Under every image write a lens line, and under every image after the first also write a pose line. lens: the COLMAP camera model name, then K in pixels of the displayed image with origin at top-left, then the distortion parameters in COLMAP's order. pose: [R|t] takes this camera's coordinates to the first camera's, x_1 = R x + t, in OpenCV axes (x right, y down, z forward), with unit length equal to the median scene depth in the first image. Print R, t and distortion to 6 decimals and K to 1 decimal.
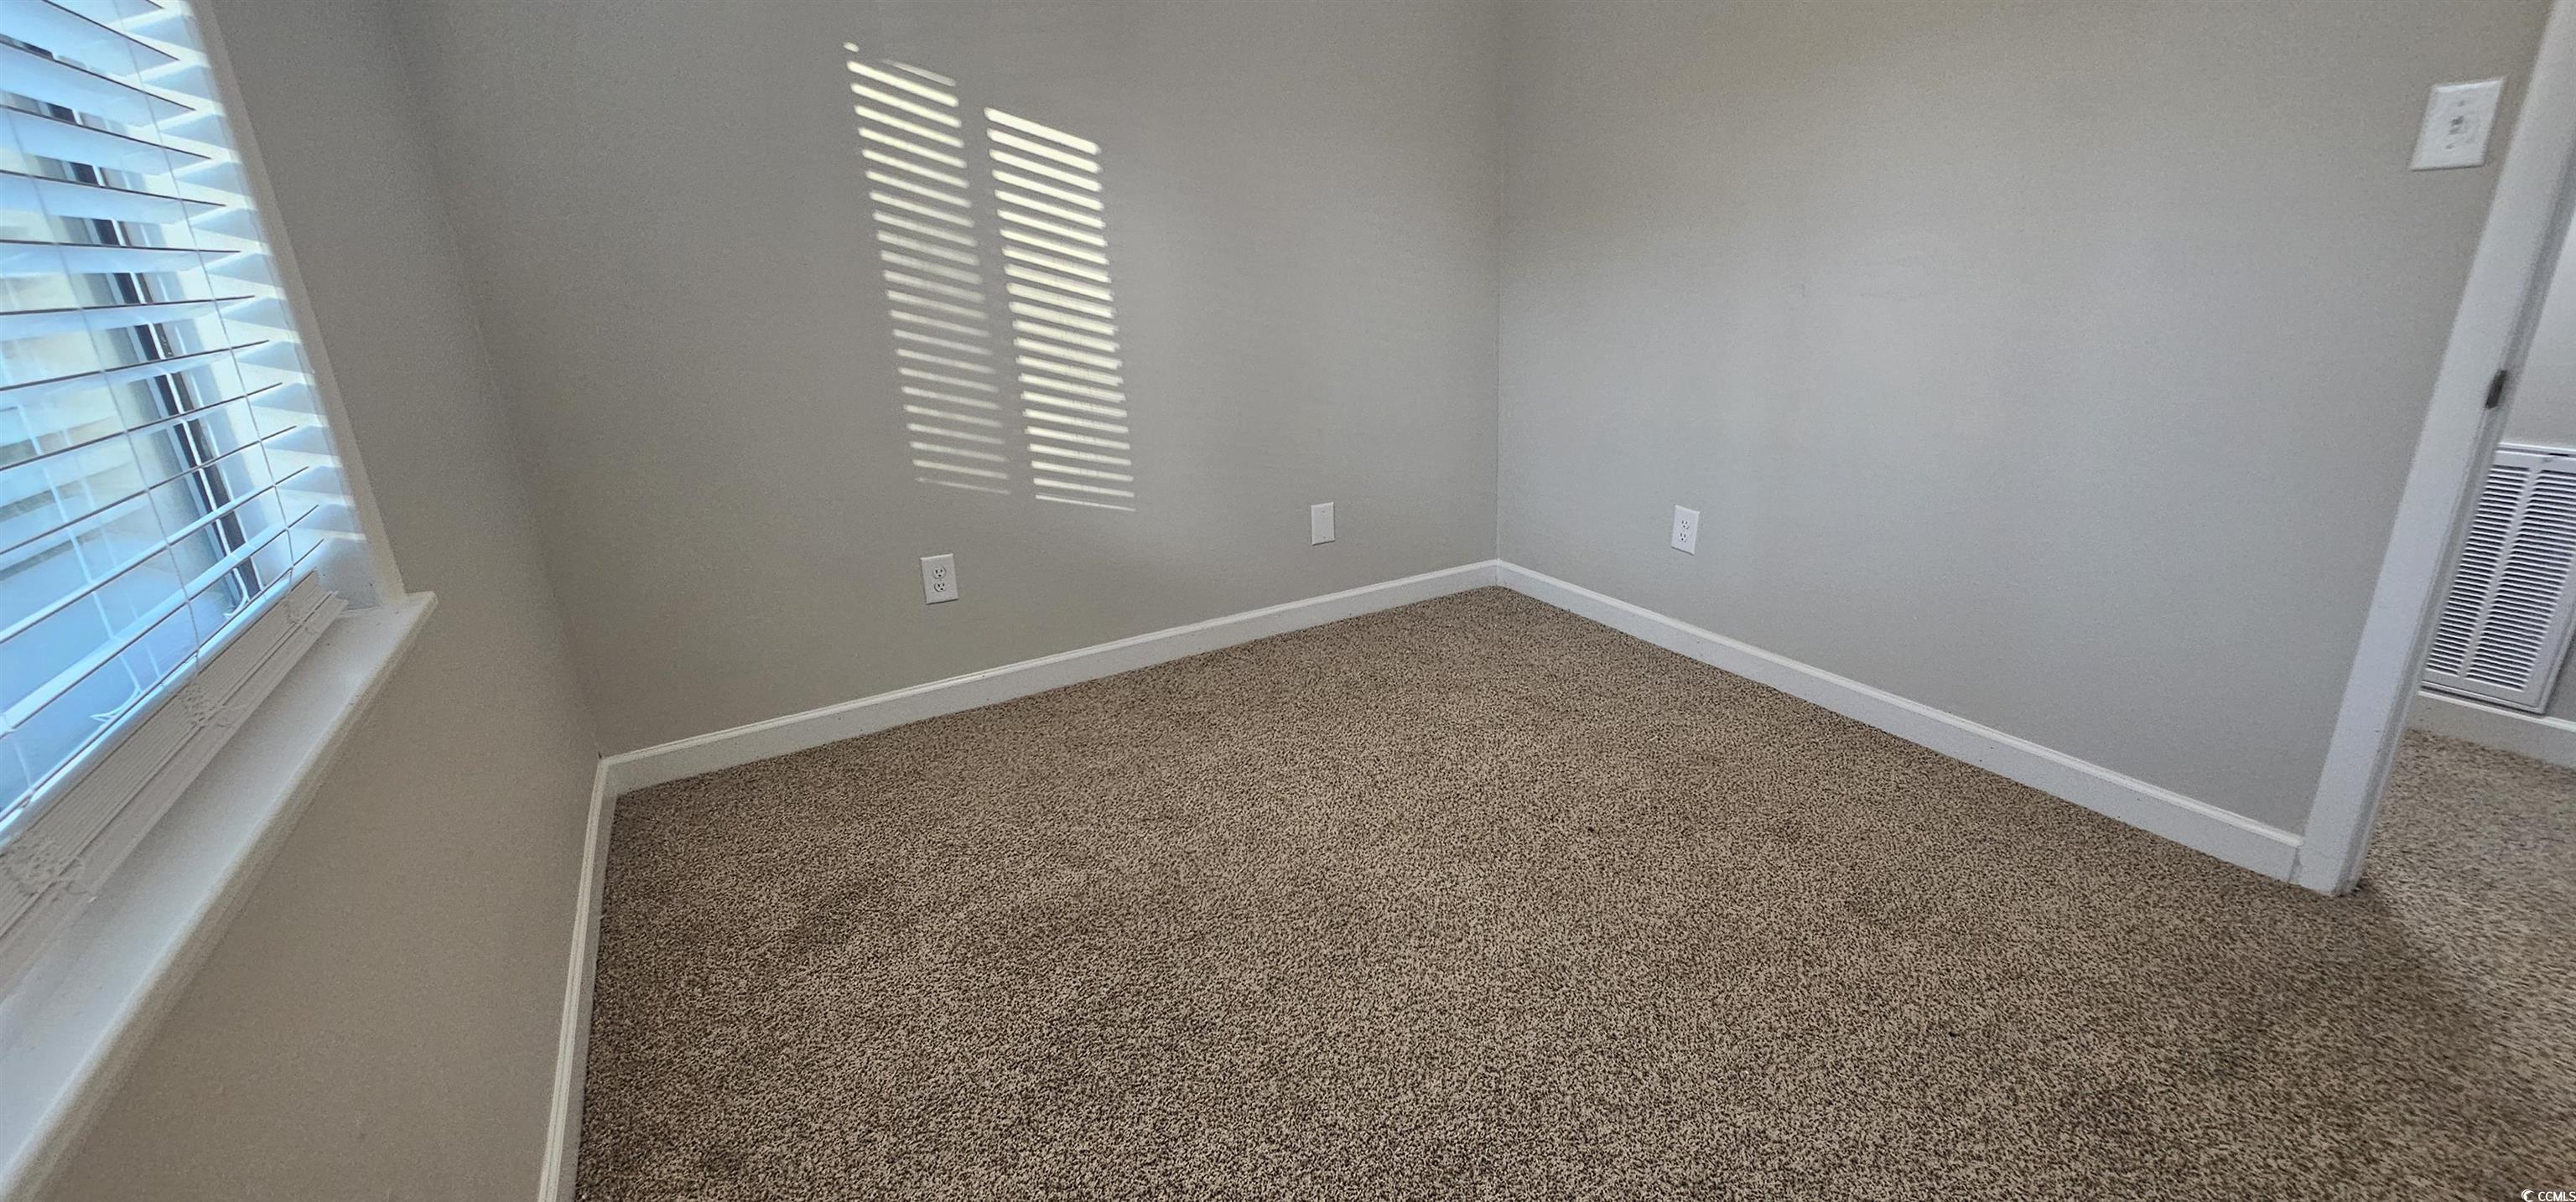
lens RADIAL K [[1043.7, 0, 1287.5], [0, 1043.7, 596.8], [0, 0, 1]] dist [-0.000080, -0.000052]
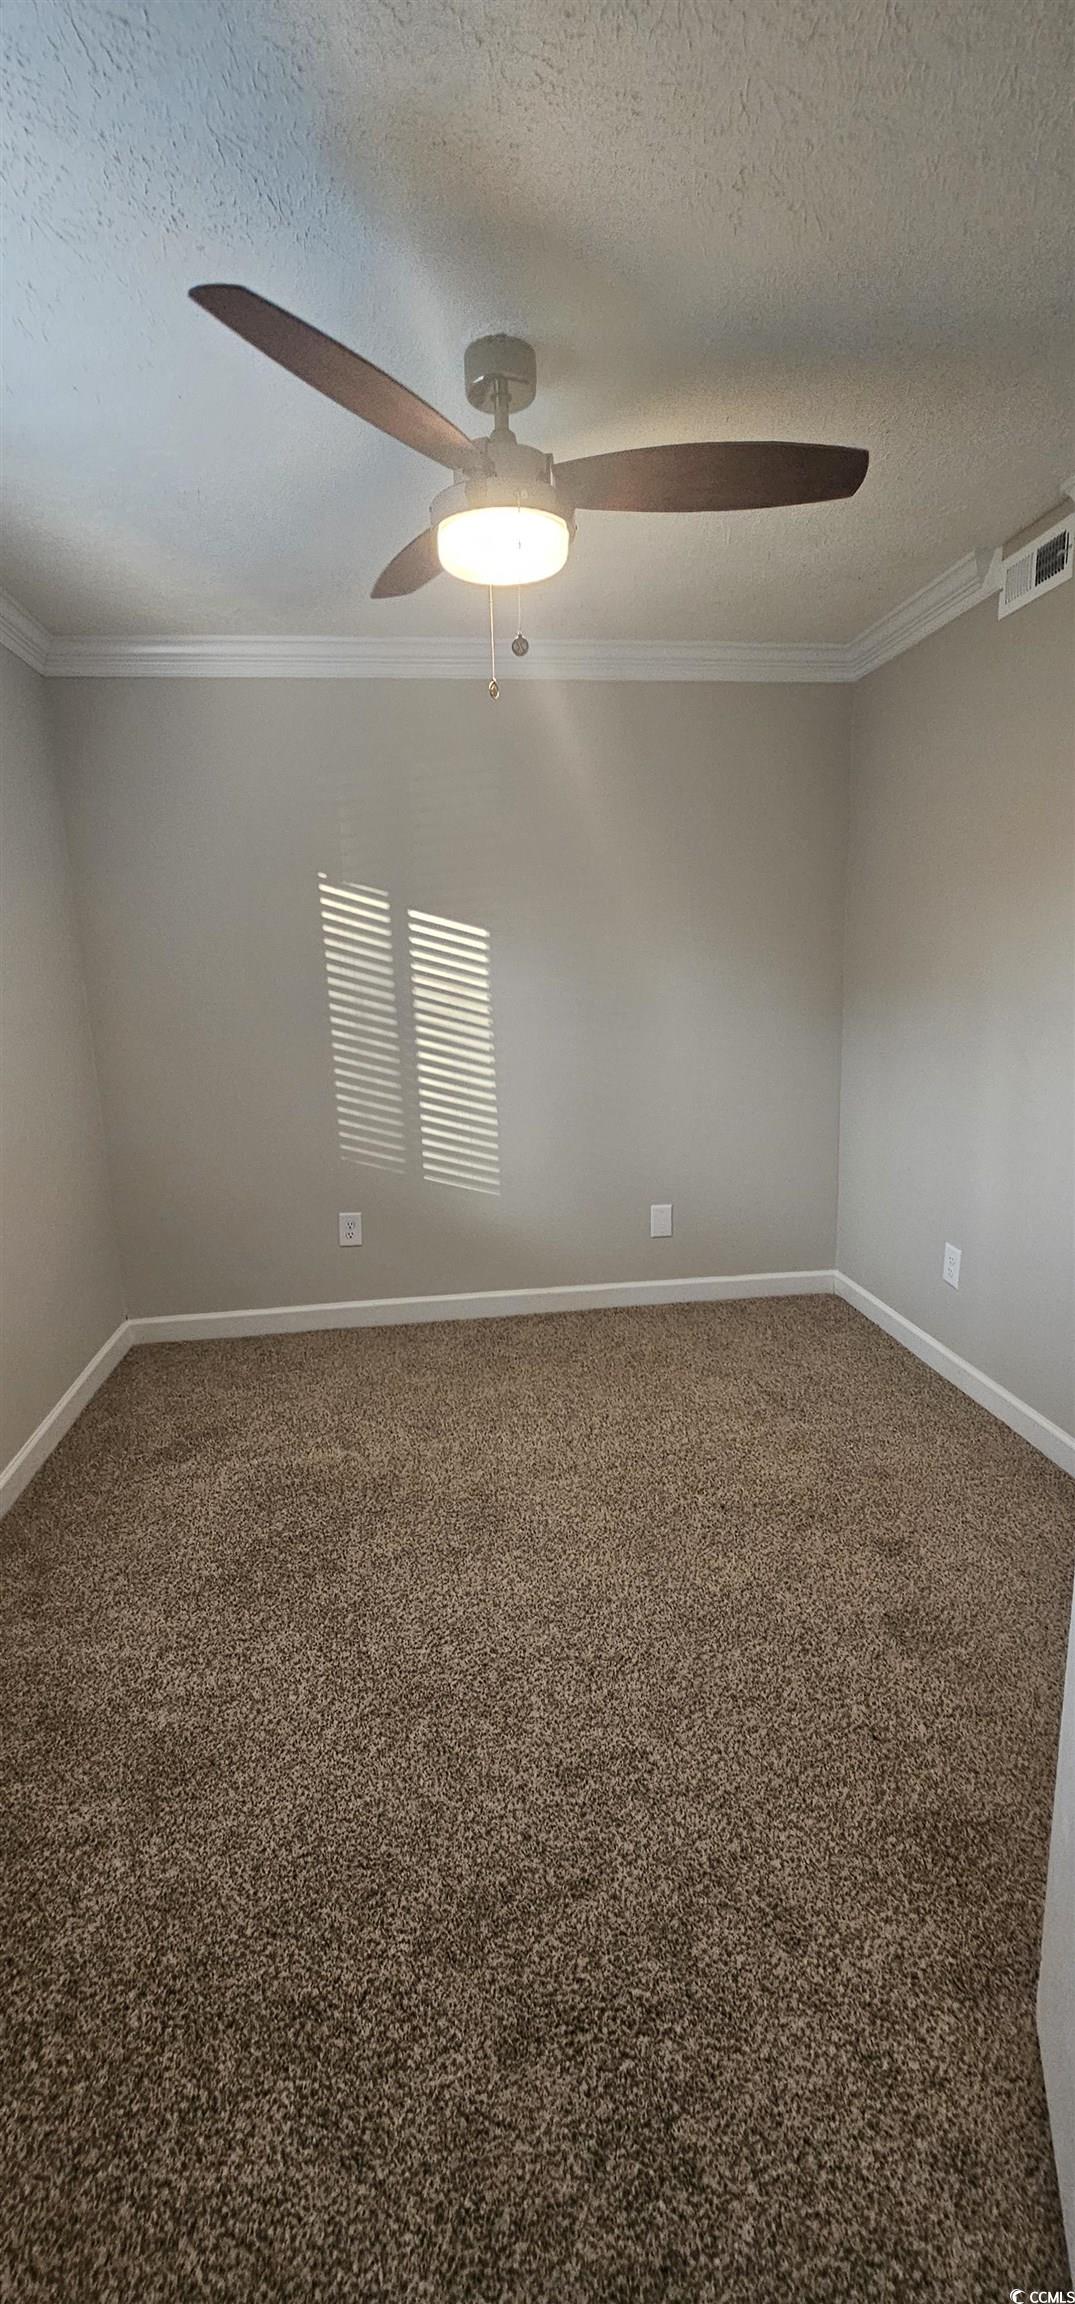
lens RADIAL K [[933.7, 0, 511.6], [0, 933.7, 1150.0], [0, 0, 1]] dist [-0.000080, -0.000052]
pose [[0.922157, 0.086905, -0.376926, 0.353647], [-0.130046, 0.987368, -0.090512, -0.039743], [0.364299, 0.132484, 0.921810, -0.094850]]
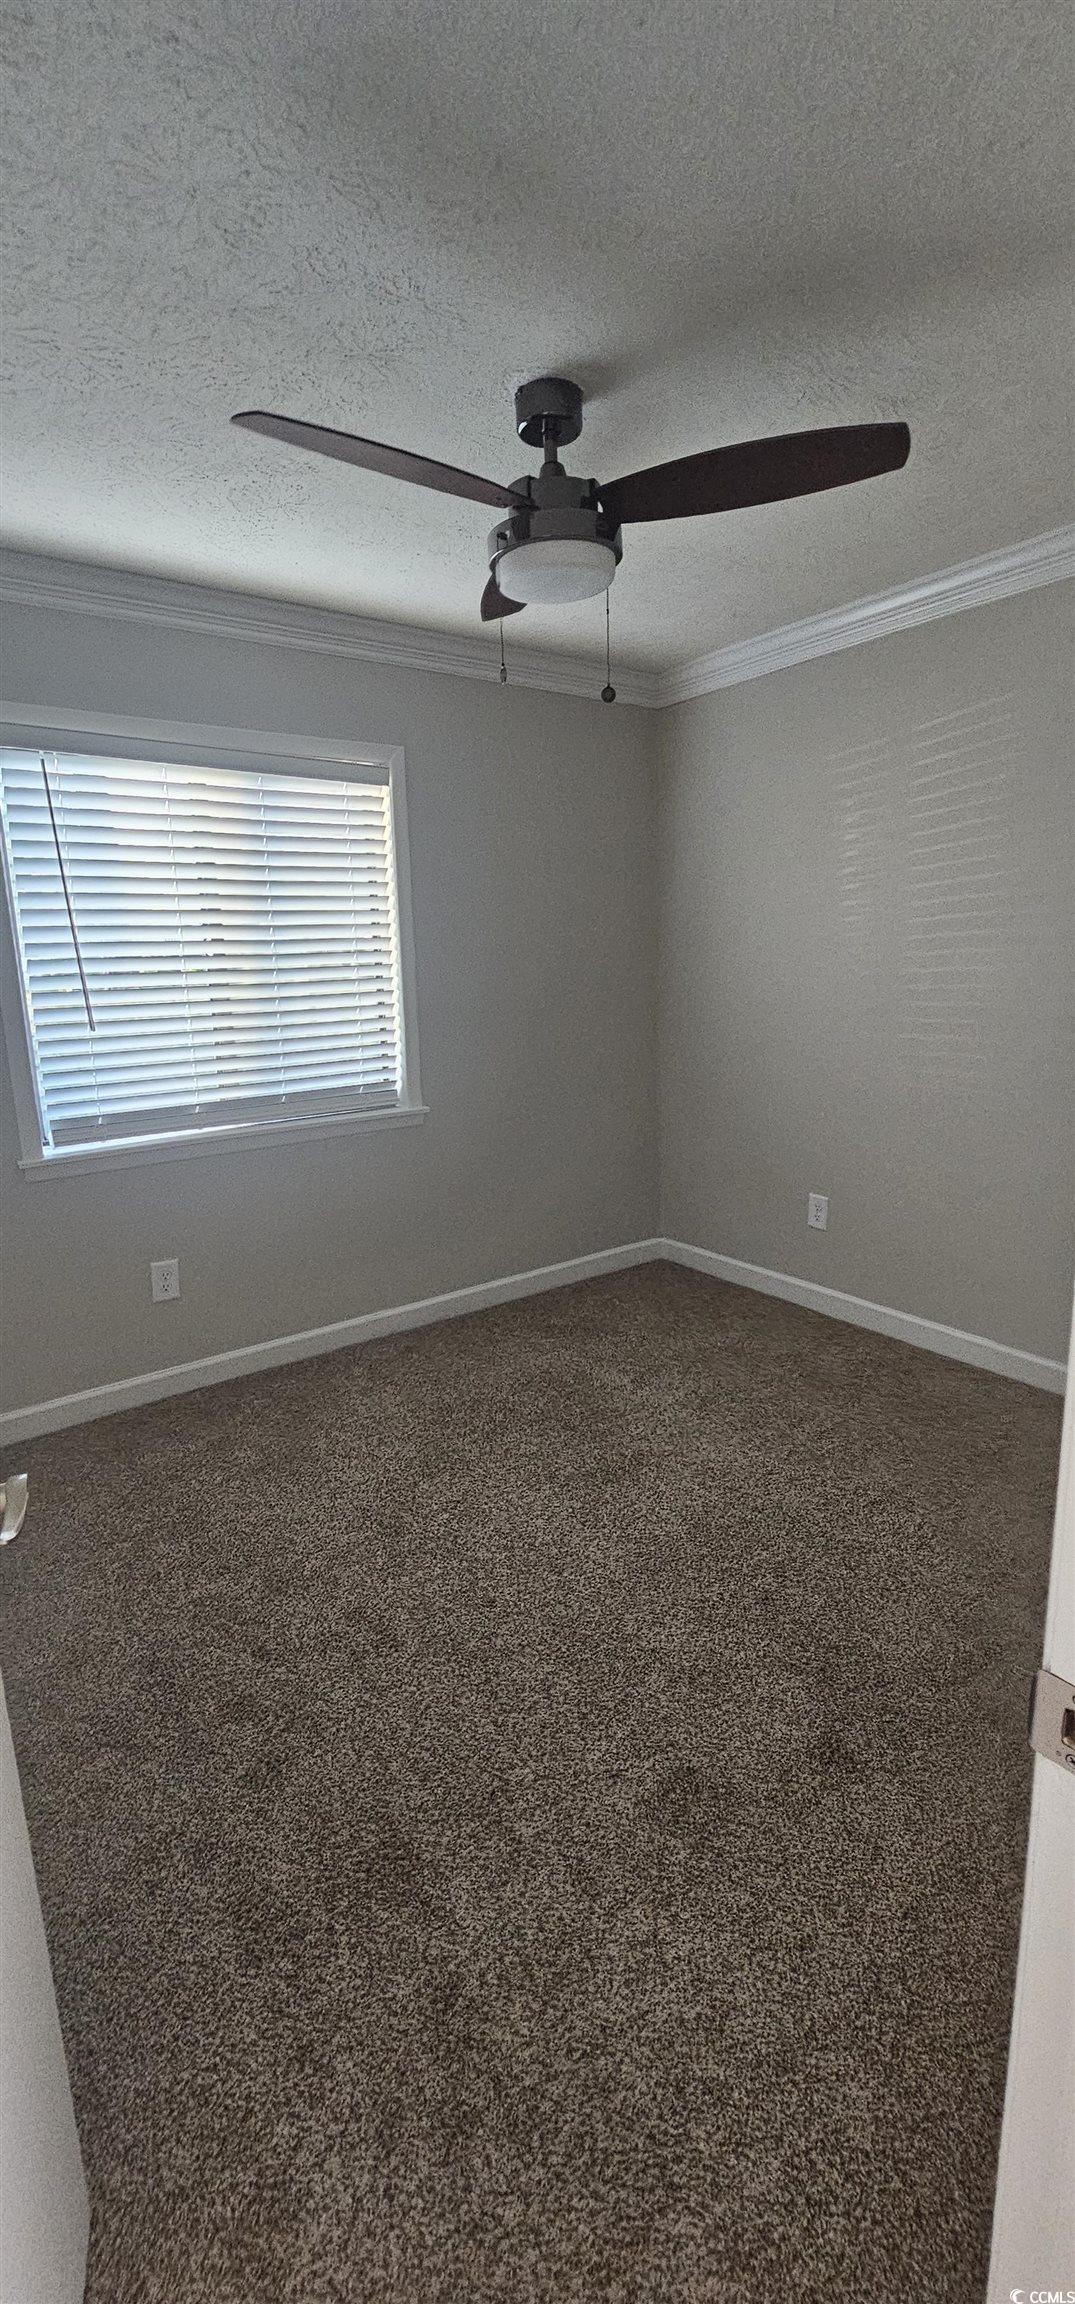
lens RADIAL K [[915.5, 0, 531.0], [0, 915.5, 1140.0], [0, 0, 1]] dist [0.000581, 0.000081]
pose [[0.130583, 0.234735, -0.963248, 0.828910], [-0.299579, 0.935494, 0.187359, -0.237944], [0.945093, 0.264103, 0.192481, 0.408709]]
